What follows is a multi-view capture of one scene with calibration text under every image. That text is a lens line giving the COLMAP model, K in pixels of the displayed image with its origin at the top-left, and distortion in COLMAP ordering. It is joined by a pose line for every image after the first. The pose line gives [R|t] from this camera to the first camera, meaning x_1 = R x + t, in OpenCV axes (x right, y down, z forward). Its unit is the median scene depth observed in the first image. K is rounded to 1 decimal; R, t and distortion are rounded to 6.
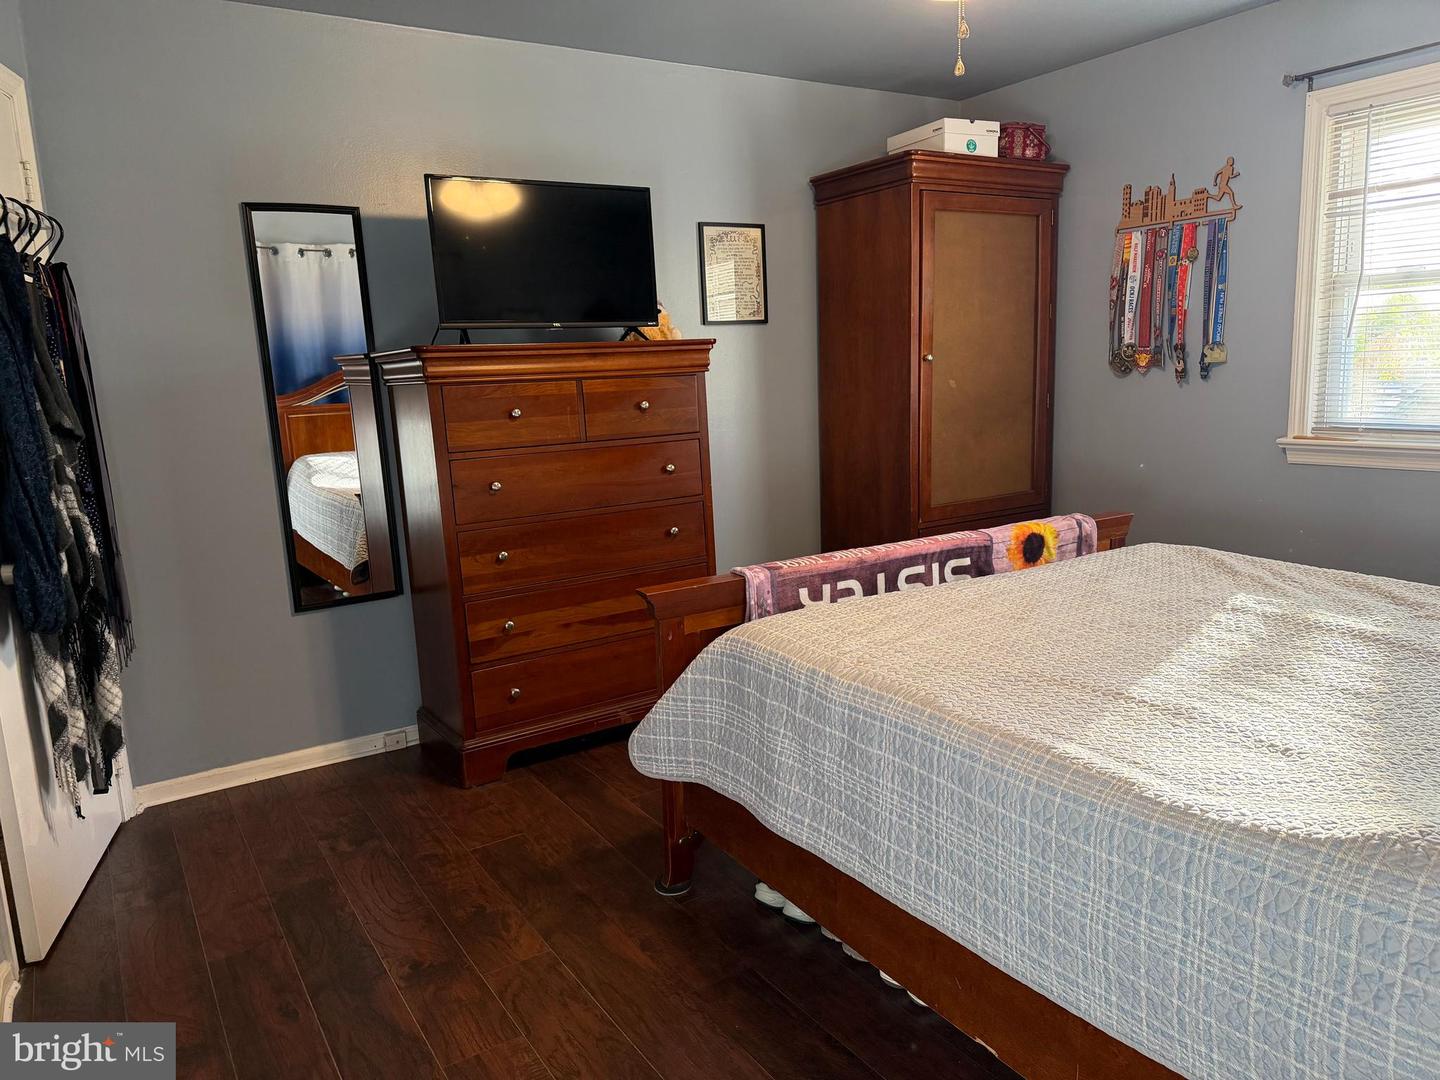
lens RADIAL K [[1003.3, 0, 723.5], [0, 1003.3, 560.9], [0, 0, 1]] dist [0.121378, -0.136188]
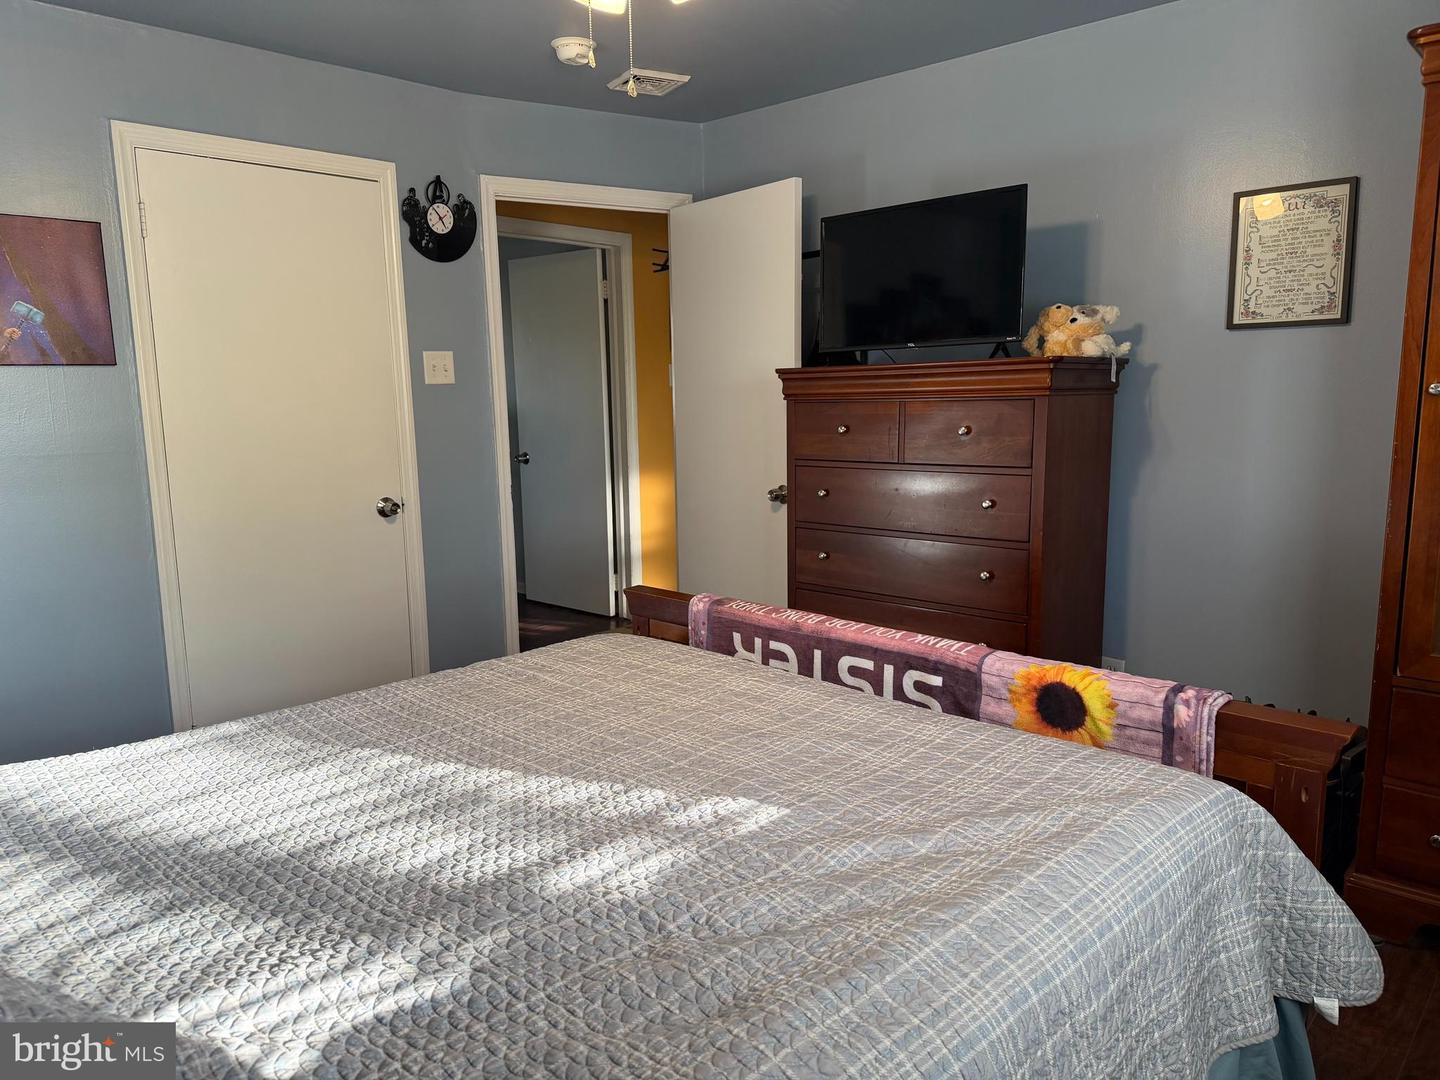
lens RADIAL K [[1012.9, 0, 720.0], [0, 1012.9, 540.0], [0, 0, 1]] dist [0.098723, -0.140393]
pose [[0.236005, 0.181432, -0.954664, 0.874097], [-0.179498, 0.973650, 0.140666, -0.170487], [0.955030, 0.138162, 0.262353, 0.650130]]
